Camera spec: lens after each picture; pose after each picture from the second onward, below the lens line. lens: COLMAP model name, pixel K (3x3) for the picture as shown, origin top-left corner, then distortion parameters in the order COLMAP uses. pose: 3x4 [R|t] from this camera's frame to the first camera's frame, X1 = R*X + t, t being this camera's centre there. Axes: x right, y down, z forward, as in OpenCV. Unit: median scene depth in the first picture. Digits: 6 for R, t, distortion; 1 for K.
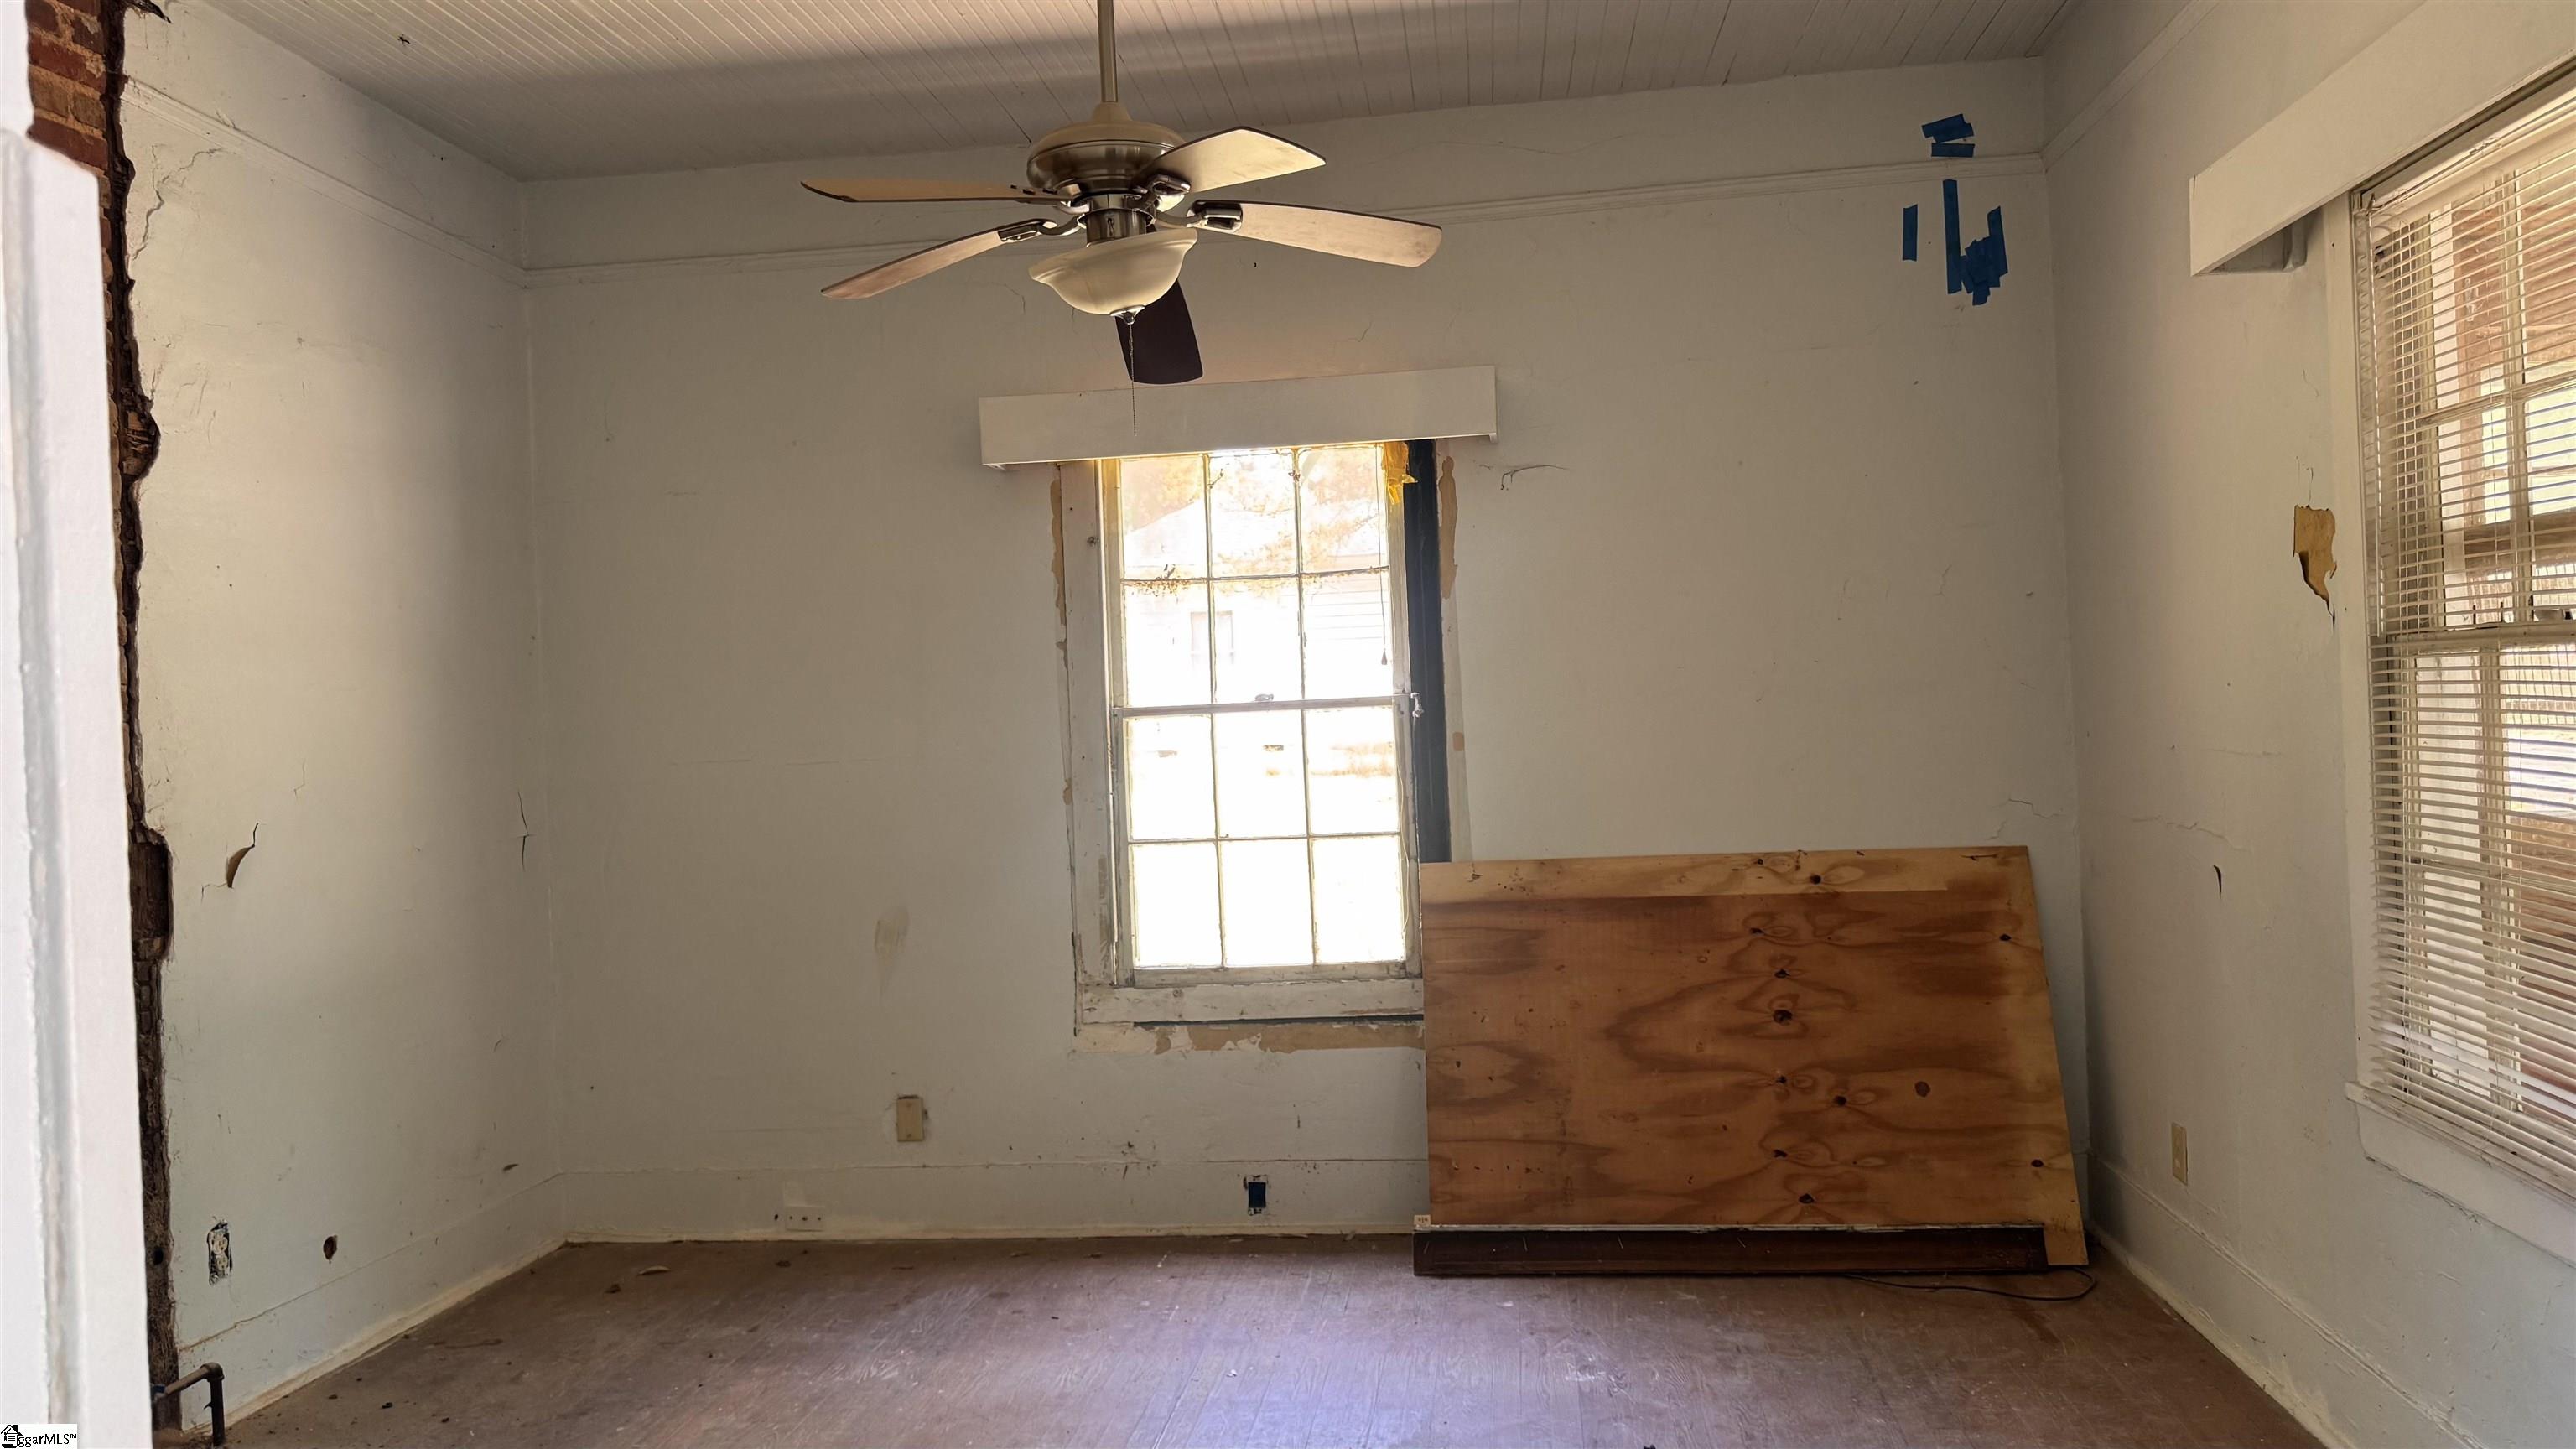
lens RADIAL K [[1775.8, 0, 1290.4], [0, 1775.8, 693.7], [0, 0, 1]] dist [0.094932, -0.127989]
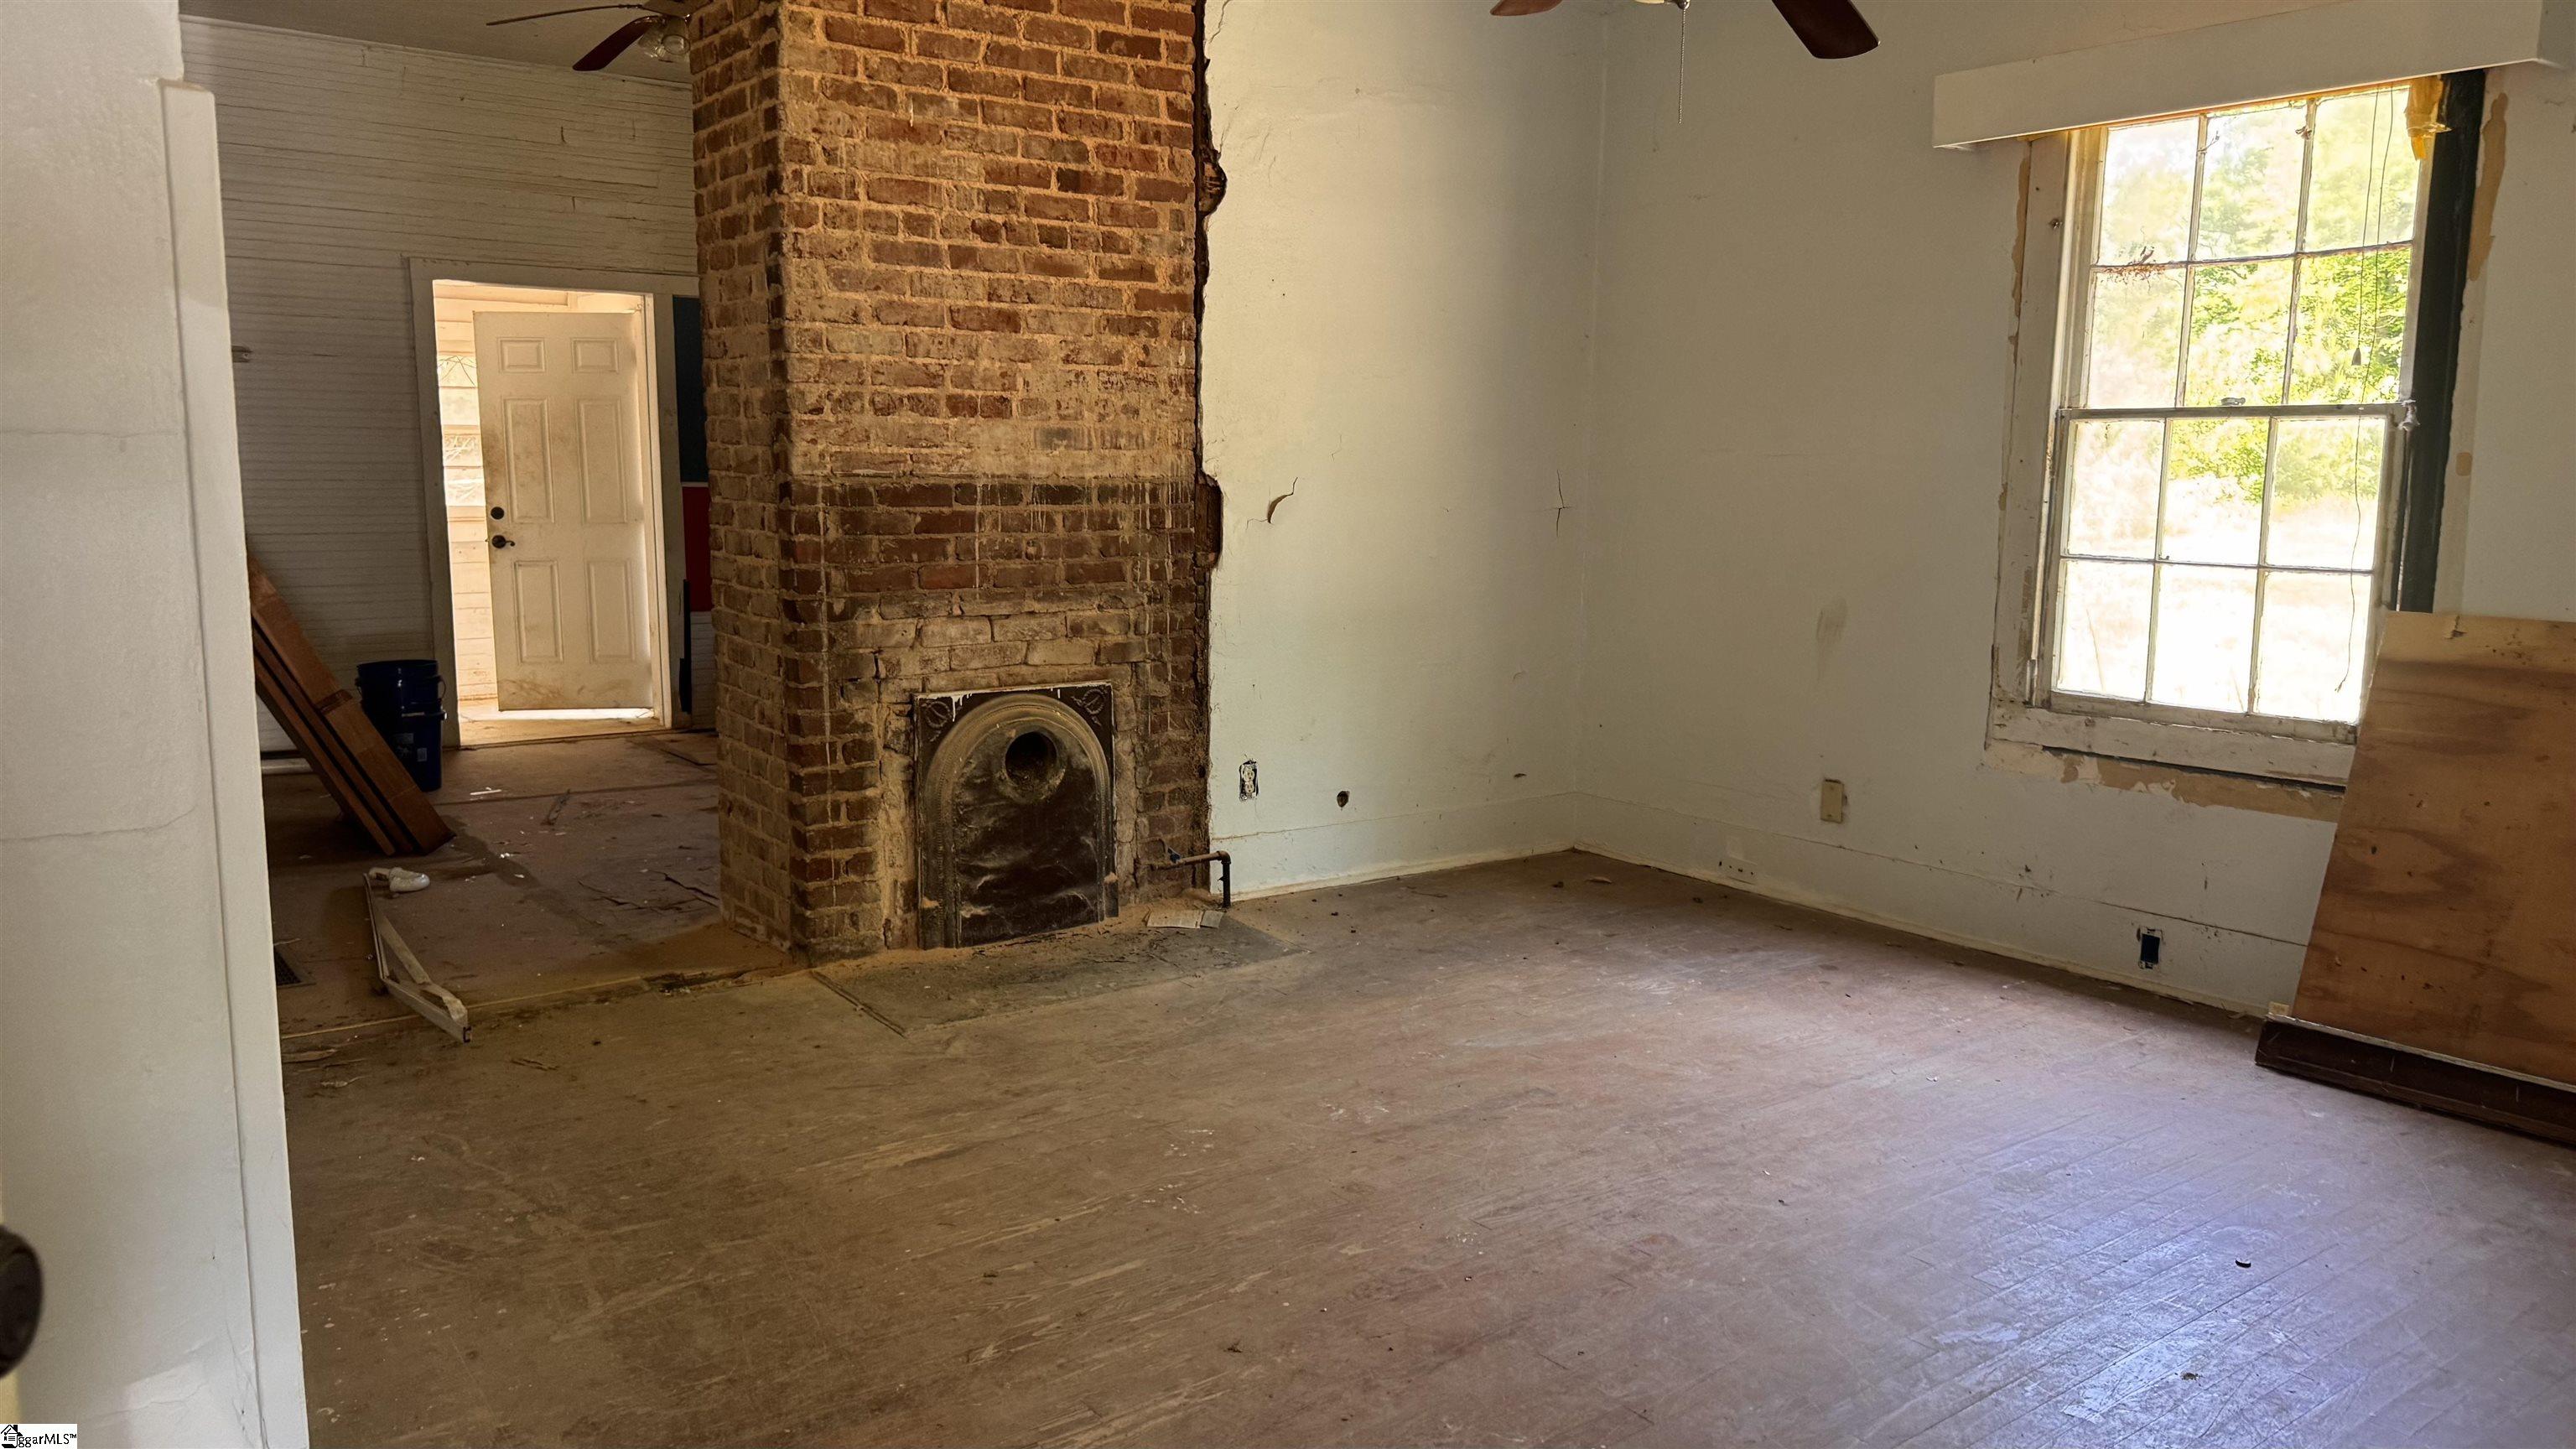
lens RADIAL K [[1775.8, 0, 1290.4], [0, 1775.8, 693.7], [0, 0, 1]] dist [0.094932, -0.127989]
pose [[0.701969, 0.141388, -0.698032, 0.307483], [-0.025513, 0.984460, 0.173748, 0.000946], [0.711750, -0.104157, 0.694668, 0.053850]]
